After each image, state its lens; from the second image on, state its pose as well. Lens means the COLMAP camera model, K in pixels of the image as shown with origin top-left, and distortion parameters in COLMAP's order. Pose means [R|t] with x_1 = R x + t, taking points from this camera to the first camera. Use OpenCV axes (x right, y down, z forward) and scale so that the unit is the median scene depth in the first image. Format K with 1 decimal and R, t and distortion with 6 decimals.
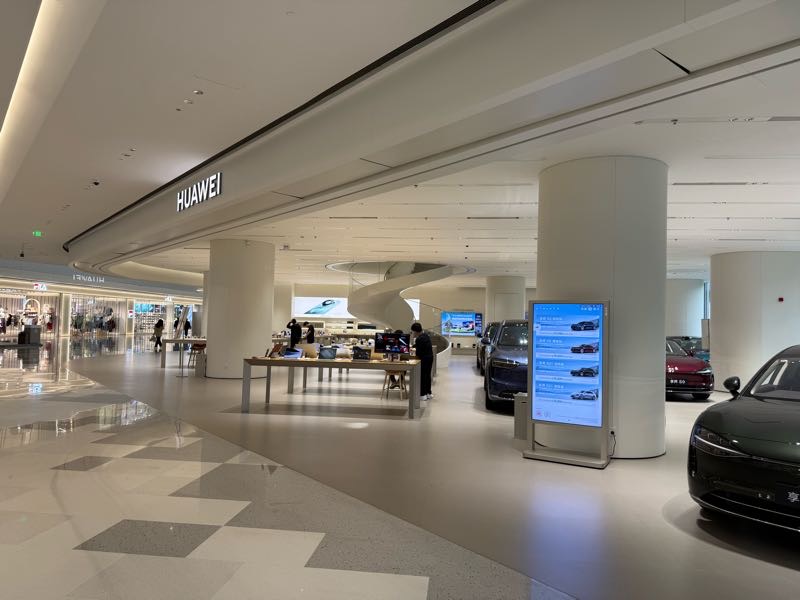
lens RADIAL K [[571.3, 0, 398.6], [0, 571.3, 301.5], [0, 0, 1]] dist [-0.011288, -0.003507]
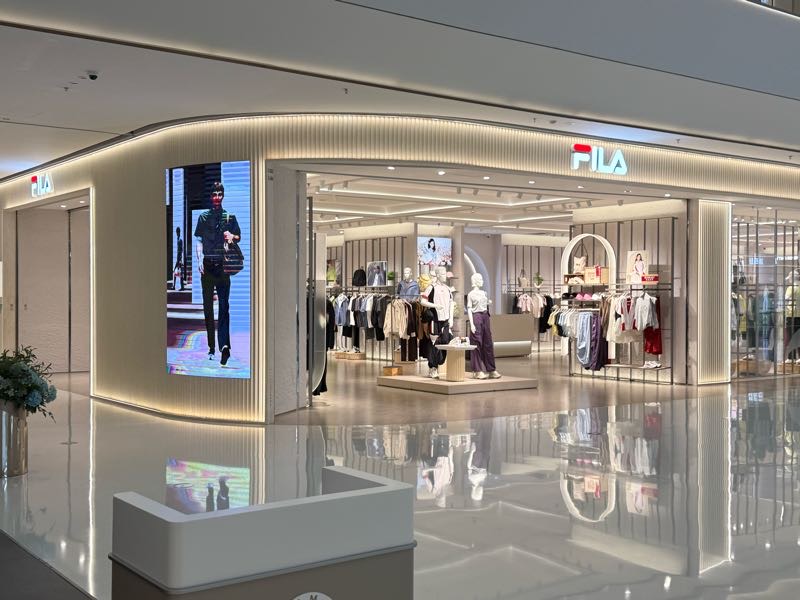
lens RADIAL K [[966.6, 0, 399.6], [0, 966.6, 300.8], [0, 0, 1]] dist [0.020125, 0.000000]
pose [[0.678951, -0.023165, -0.733818, -0.384665], [0.046377, 0.998859, 0.011377, 0.016549], [0.732717, -0.041757, 0.679251, 0.642143]]
